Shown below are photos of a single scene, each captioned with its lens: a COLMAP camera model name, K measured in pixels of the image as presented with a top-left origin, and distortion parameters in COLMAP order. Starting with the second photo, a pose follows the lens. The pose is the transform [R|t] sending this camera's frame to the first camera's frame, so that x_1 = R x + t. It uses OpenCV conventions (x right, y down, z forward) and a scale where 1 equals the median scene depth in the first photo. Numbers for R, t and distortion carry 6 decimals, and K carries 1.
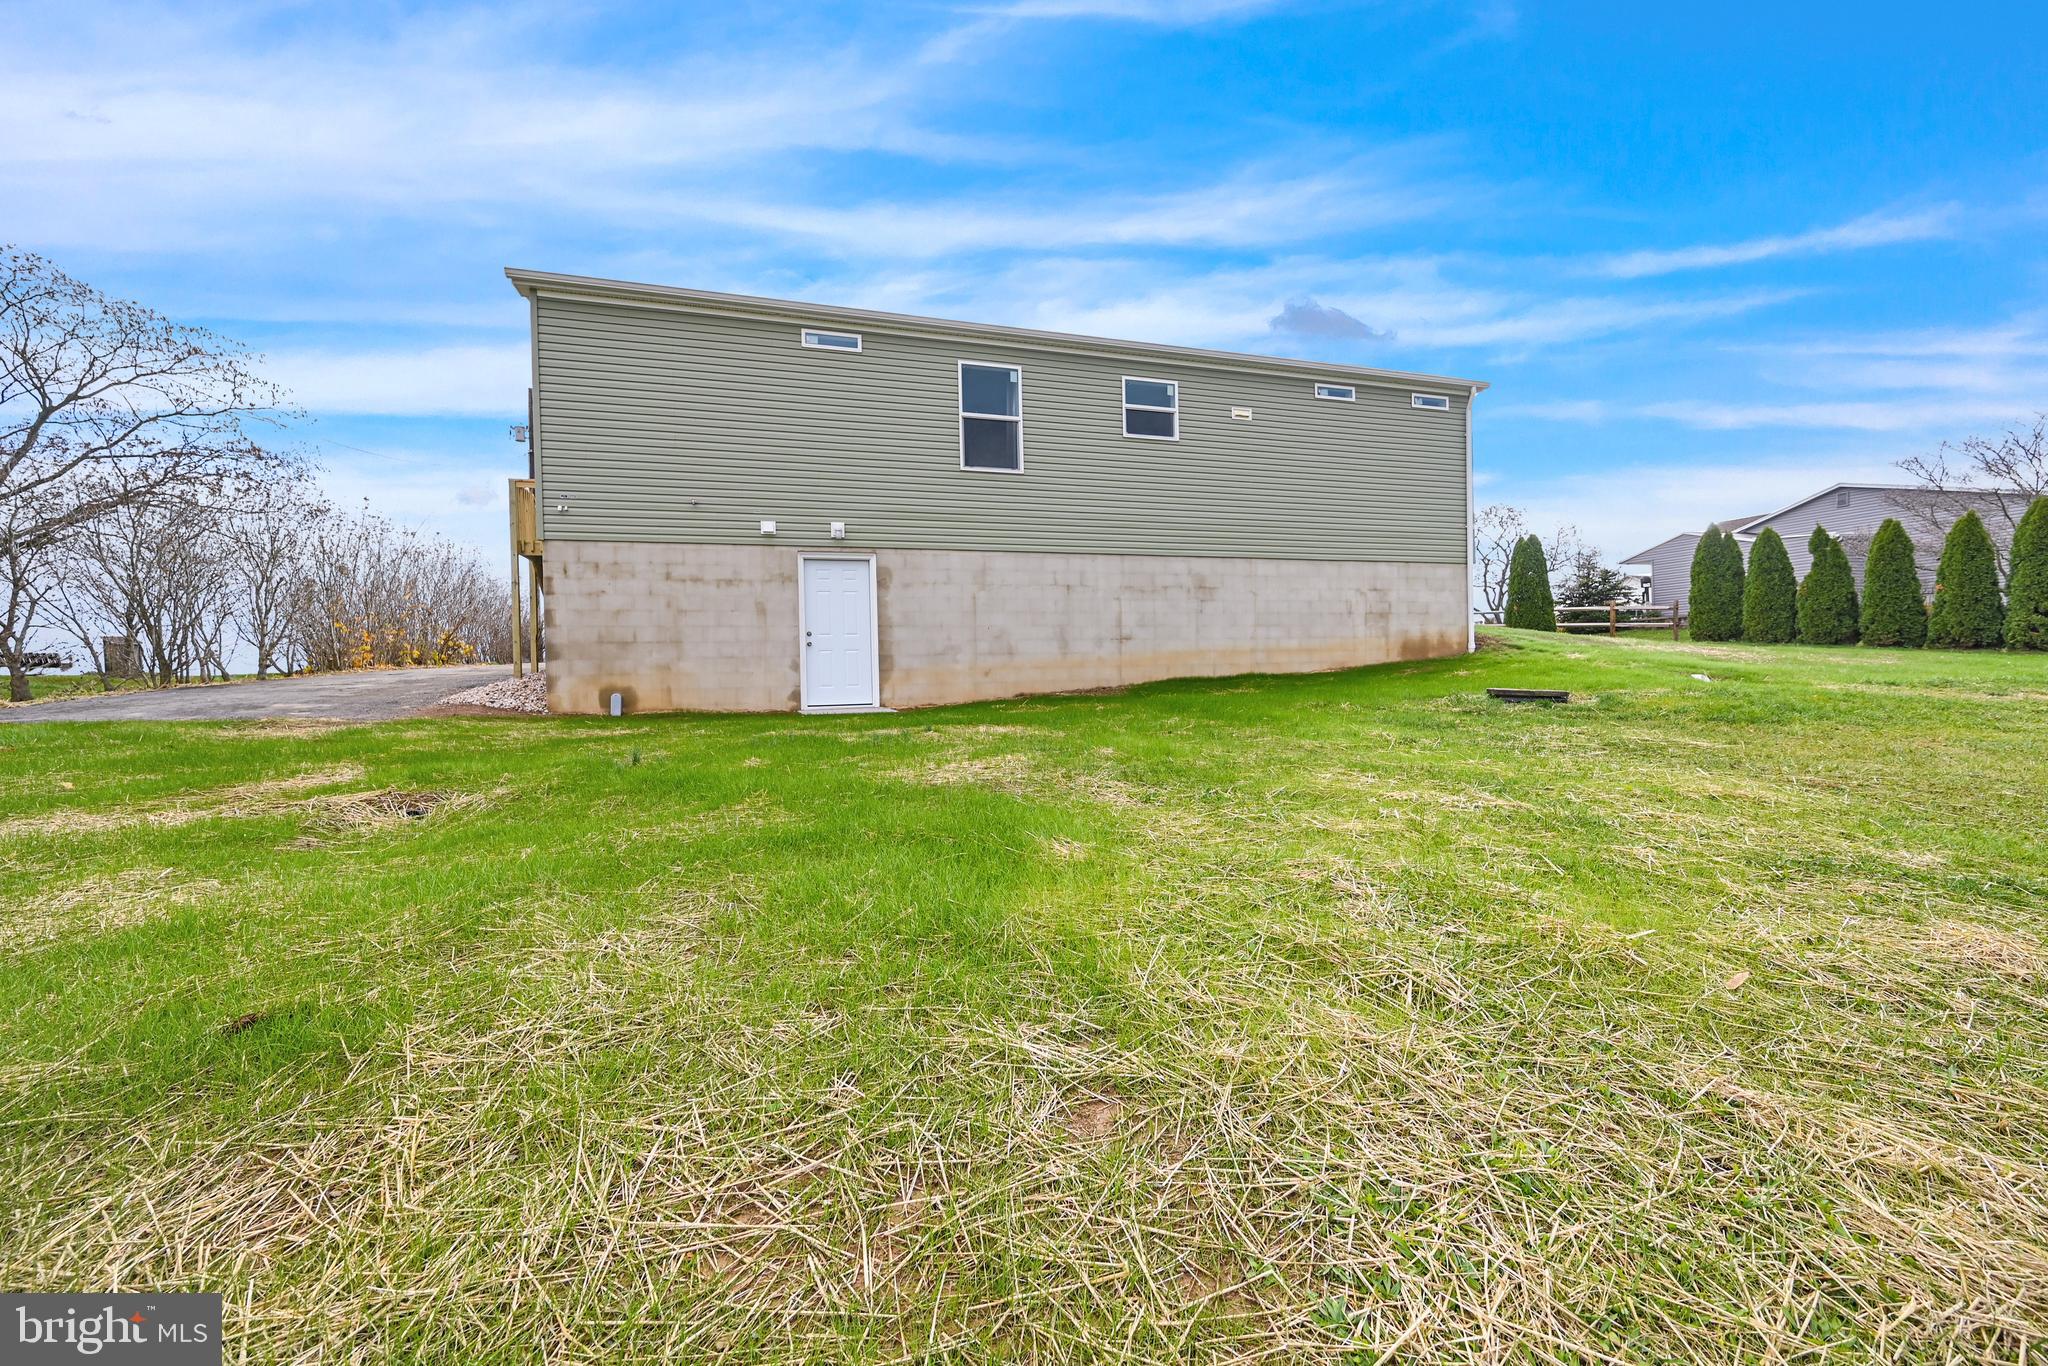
lens RADIAL K [[830.0, 0, 991.2], [0, 830.0, 678.6], [0, 0, 1]] dist [-0.001767, -0.000352]
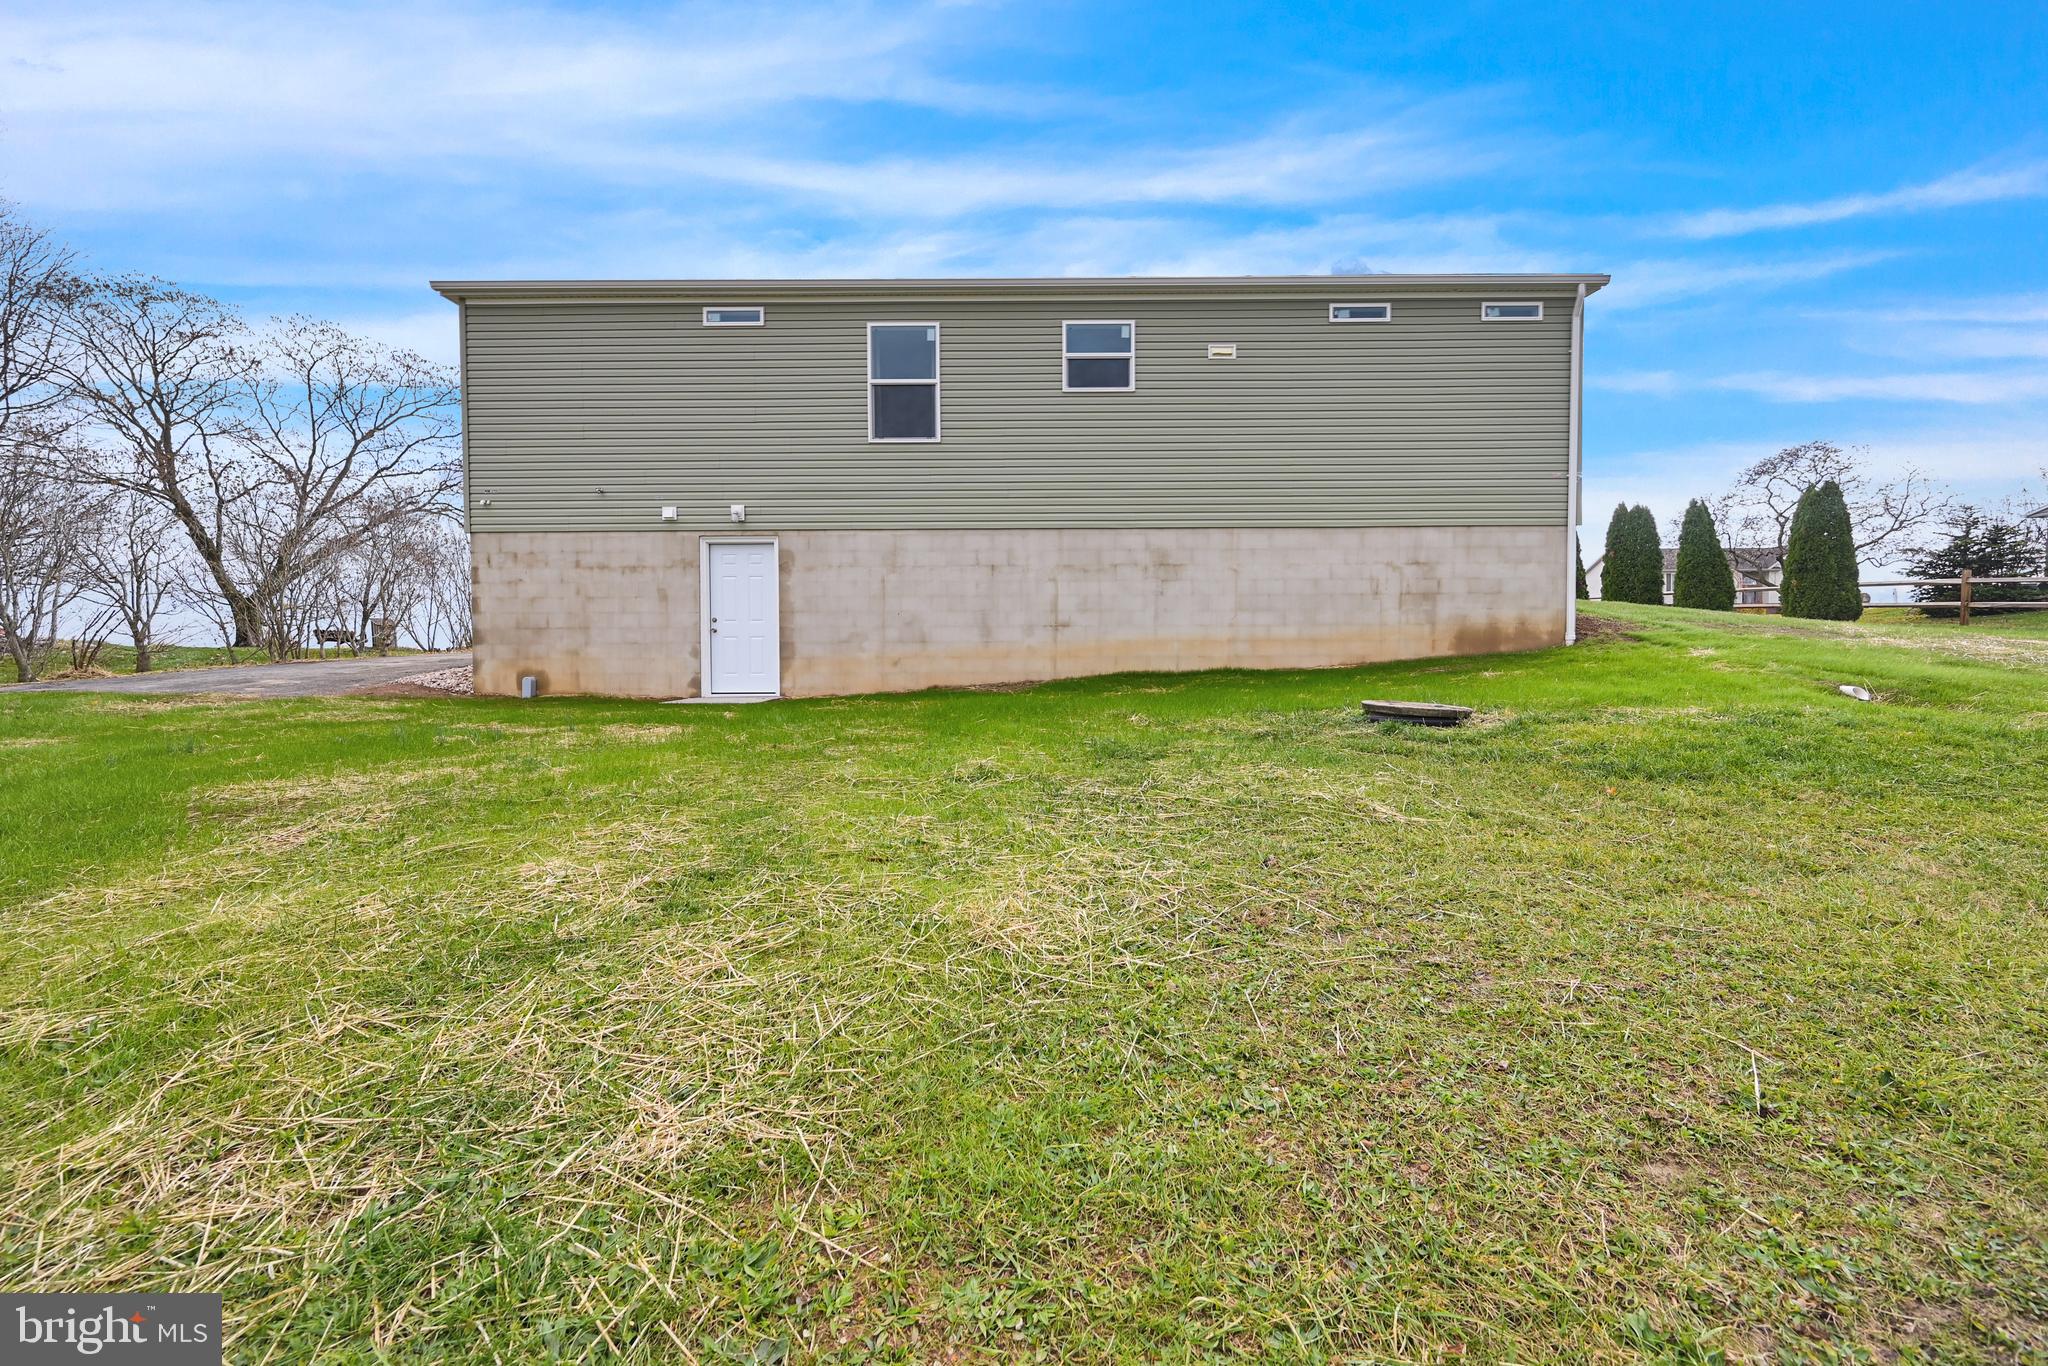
lens RADIAL K [[830.0, 0, 991.2], [0, 830.0, 678.6], [0, 0, 1]] dist [-0.001767, -0.000352]
pose [[0.950411, 0.024253, -0.310049, 0.377354], [-0.016513, 0.999484, 0.027566, -0.015950], [0.310557, -0.021079, 0.950321, 0.154947]]
